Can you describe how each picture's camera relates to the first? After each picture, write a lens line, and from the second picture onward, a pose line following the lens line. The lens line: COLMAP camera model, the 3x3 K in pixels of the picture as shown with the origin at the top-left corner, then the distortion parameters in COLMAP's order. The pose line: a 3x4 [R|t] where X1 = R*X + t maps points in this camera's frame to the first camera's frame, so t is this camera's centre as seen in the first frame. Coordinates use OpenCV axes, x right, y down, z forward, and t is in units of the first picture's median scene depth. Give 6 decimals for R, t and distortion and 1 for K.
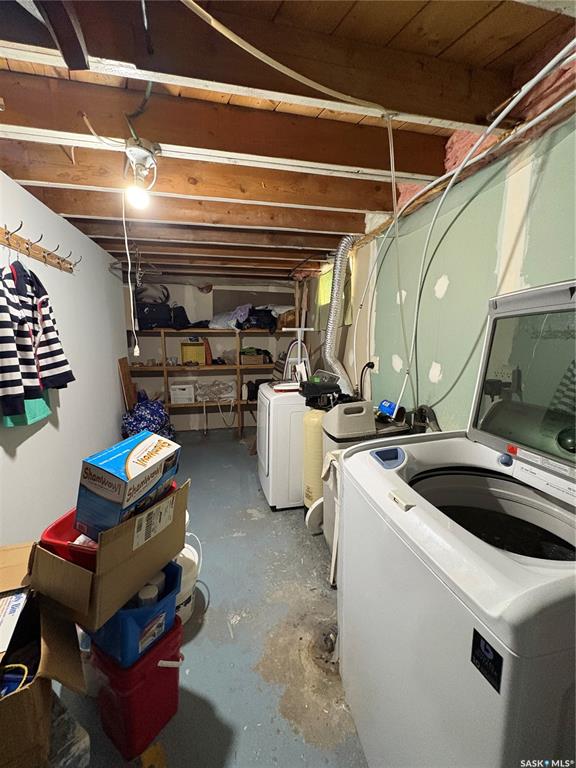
lens RADIAL K [[305.4, 0, 288.0], [0, 305.4, 384.0], [0, 0, 1]] dist [0.001636, 0.000154]
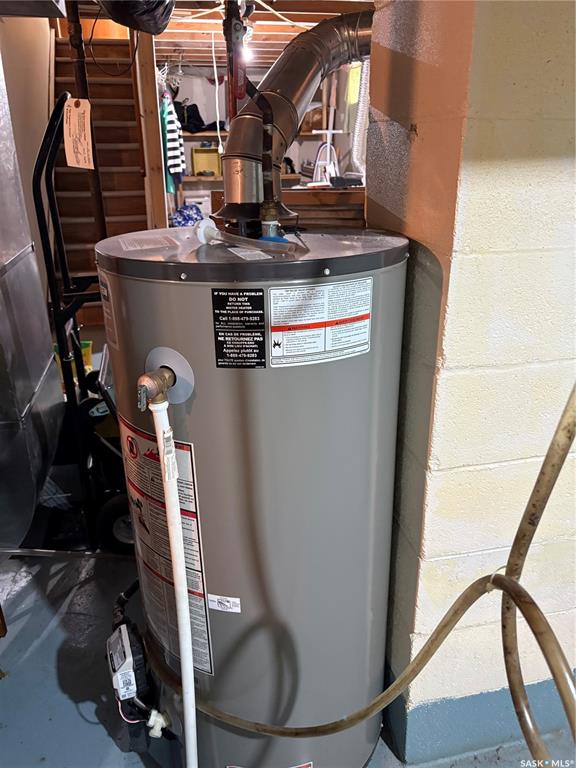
lens RADIAL K [[581.3, 0, 288.0], [0, 581.3, 384.0], [0, 0, 1]] dist [0.041538, 0.000723]
pose [[0.999945, -0.002867, -0.010129, -0.063972], [0.005129, 0.972970, 0.230873, 0.150630], [0.009193, -0.230912, 0.972931, -0.881019]]
